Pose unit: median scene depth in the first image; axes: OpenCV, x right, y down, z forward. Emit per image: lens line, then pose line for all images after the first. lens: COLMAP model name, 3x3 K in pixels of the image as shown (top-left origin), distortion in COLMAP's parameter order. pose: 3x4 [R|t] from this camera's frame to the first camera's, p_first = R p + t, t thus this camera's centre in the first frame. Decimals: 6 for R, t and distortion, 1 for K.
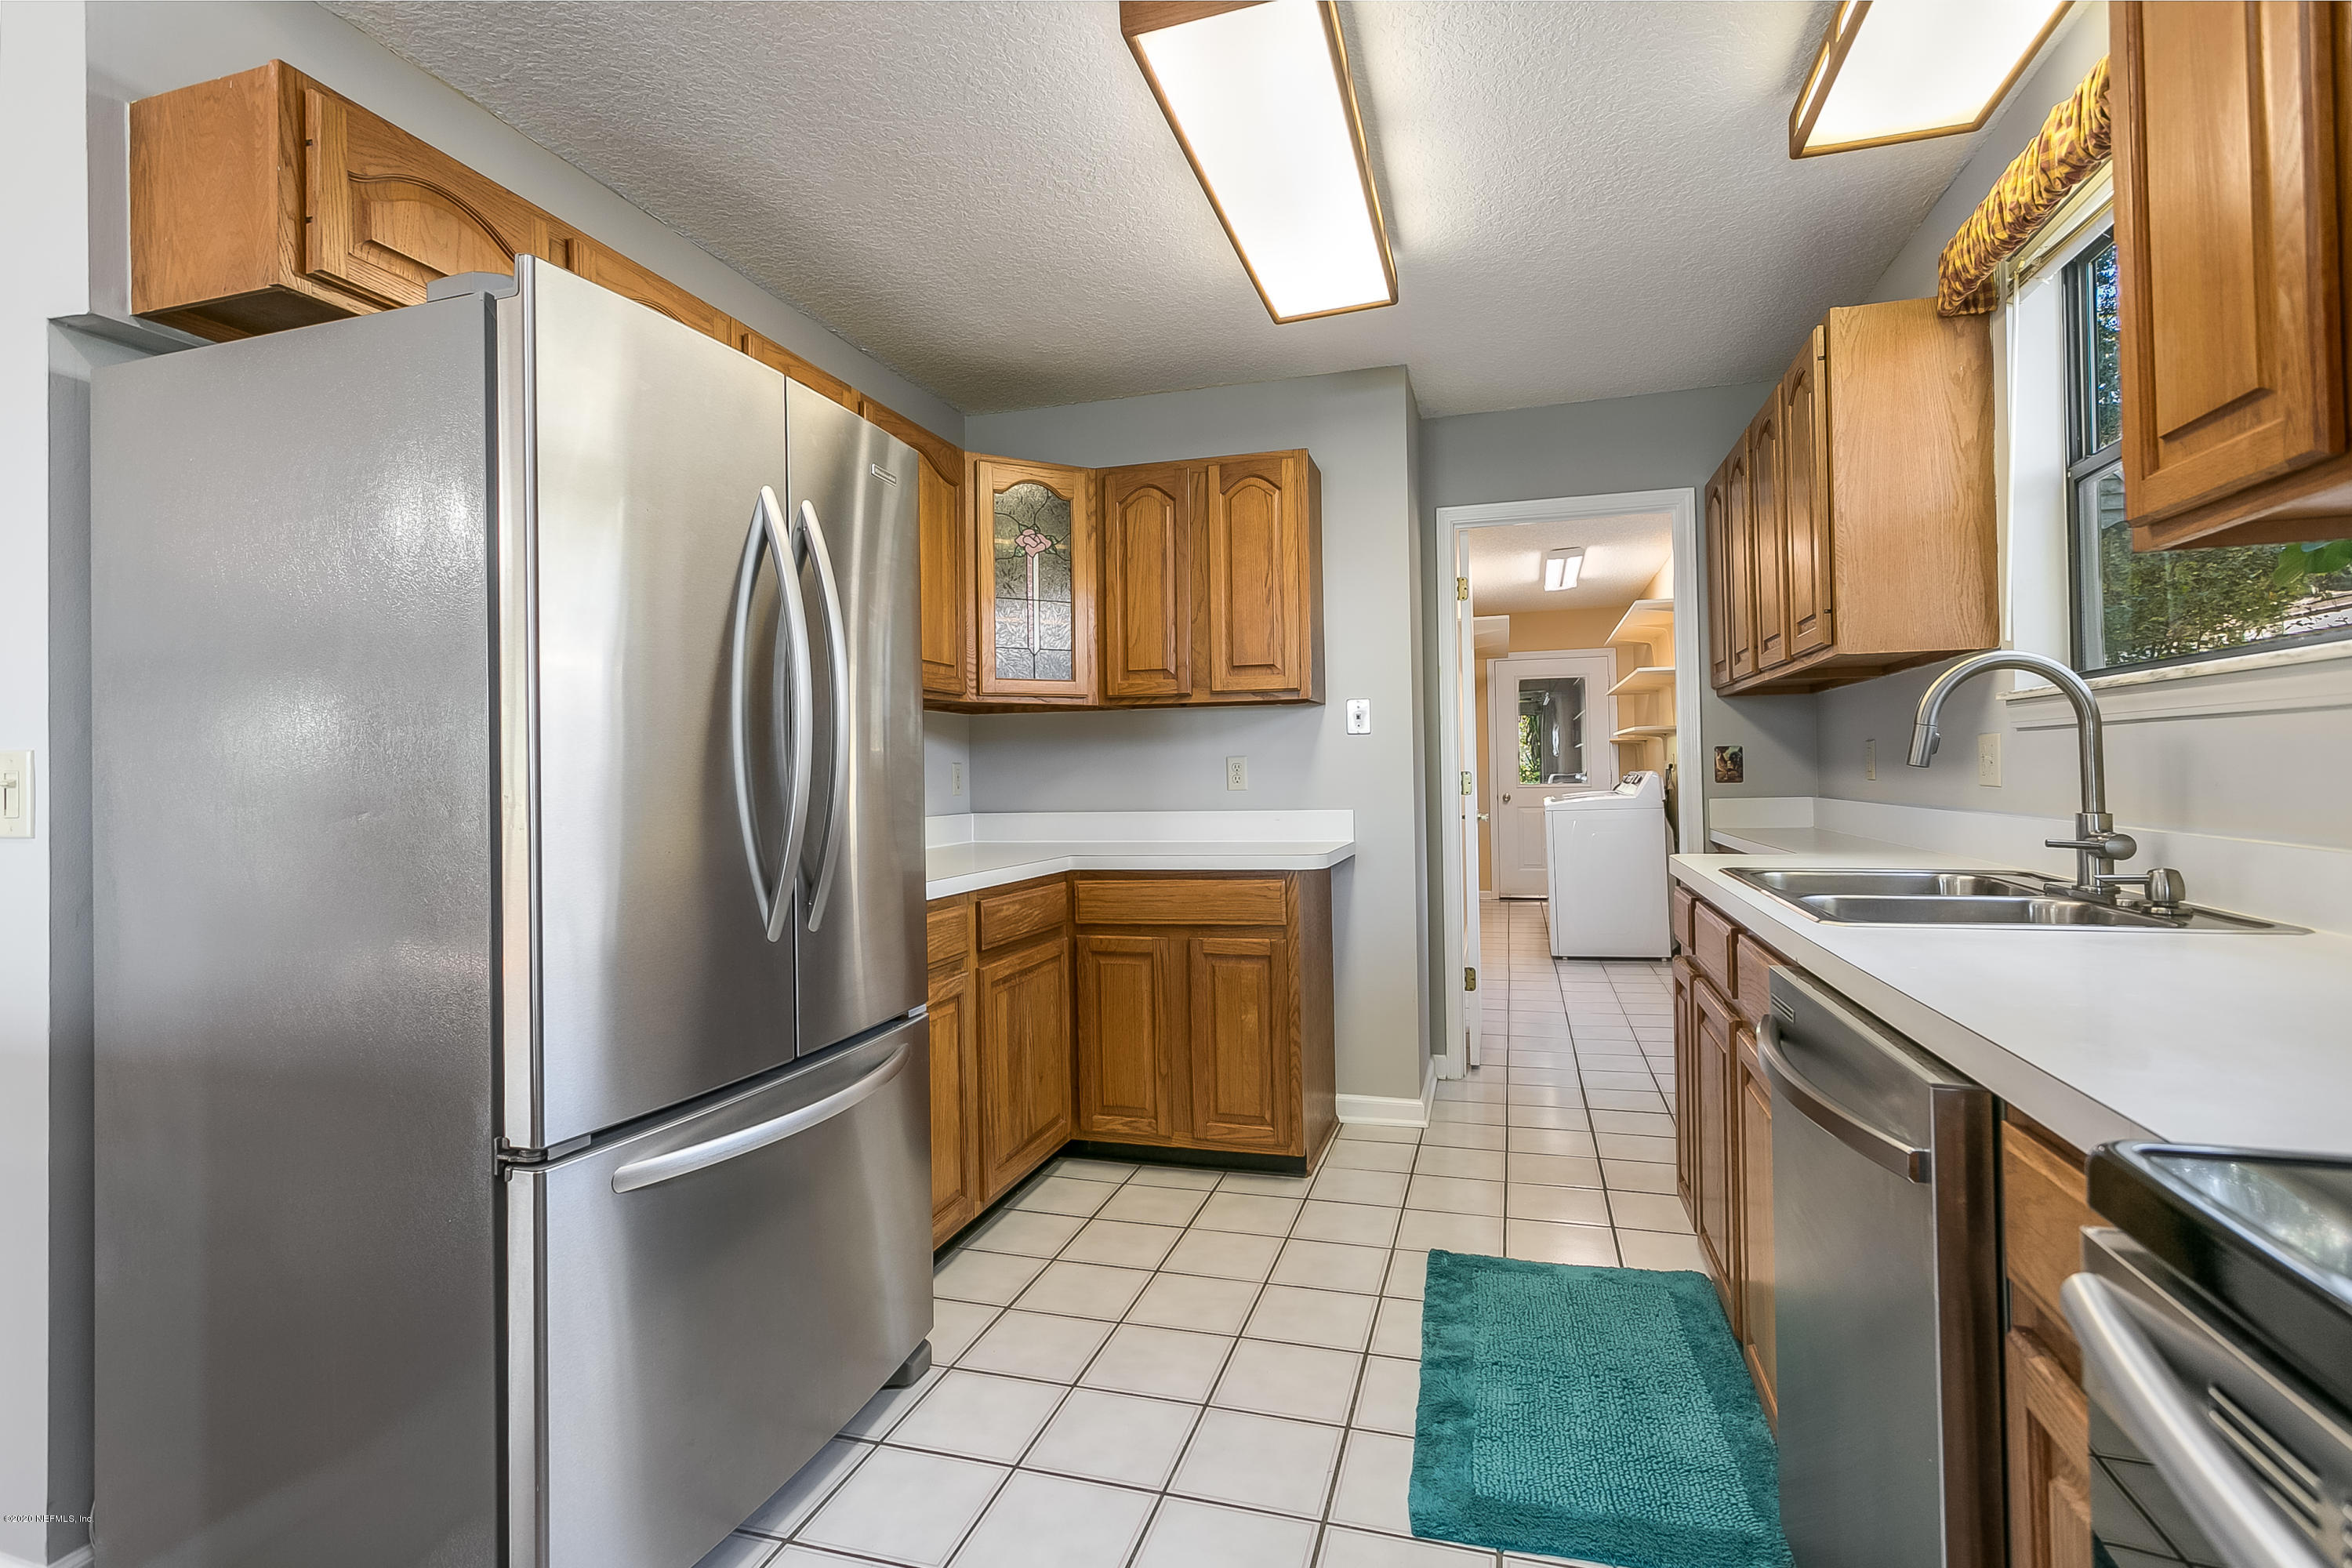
lens RADIAL K [[1123.3, 0, 1176.0], [0, 1123.3, 784.0], [0, 0, 1]] dist [-0.000275, -0.000196]
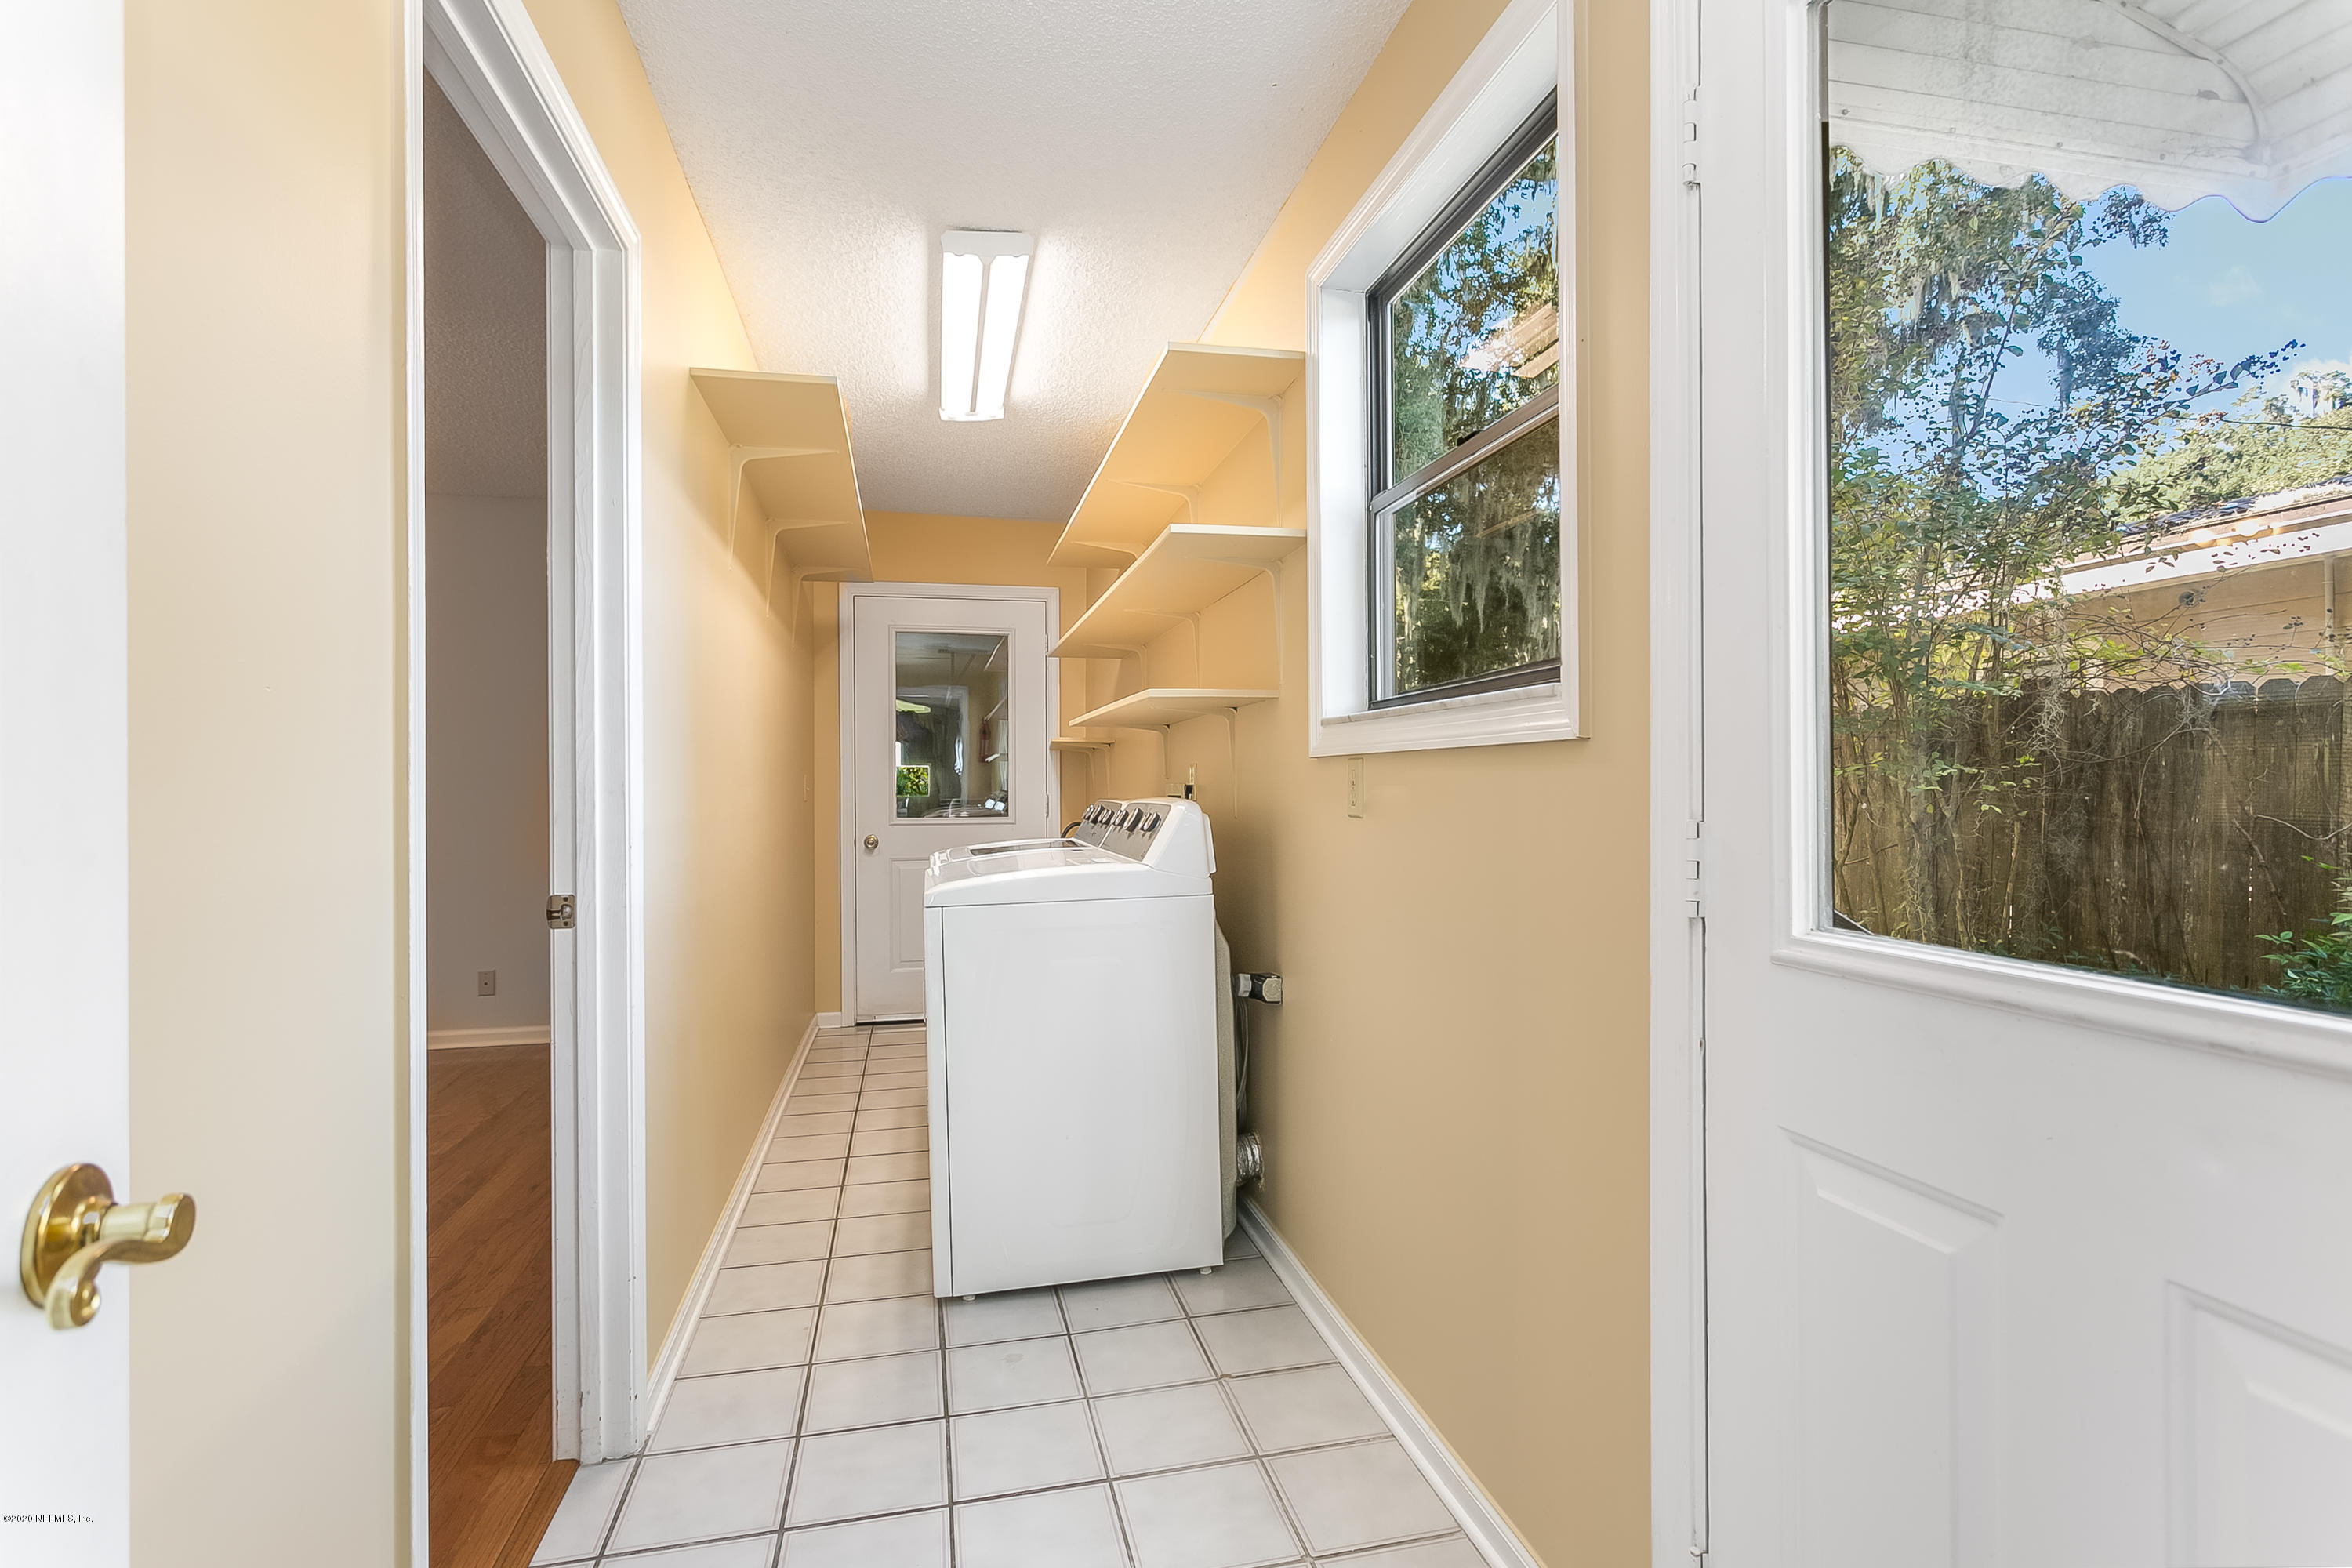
lens RADIAL K [[1123.3, 0, 1176.0], [0, 1123.3, 784.0], [0, 0, 1]] dist [-0.000275, -0.000196]
pose [[0.869753, 0.022682, 0.492966, 0.185107], [-0.013169, 0.999654, -0.022762, -0.007286], [-0.493312, 0.013305, 0.869751, 0.541680]]
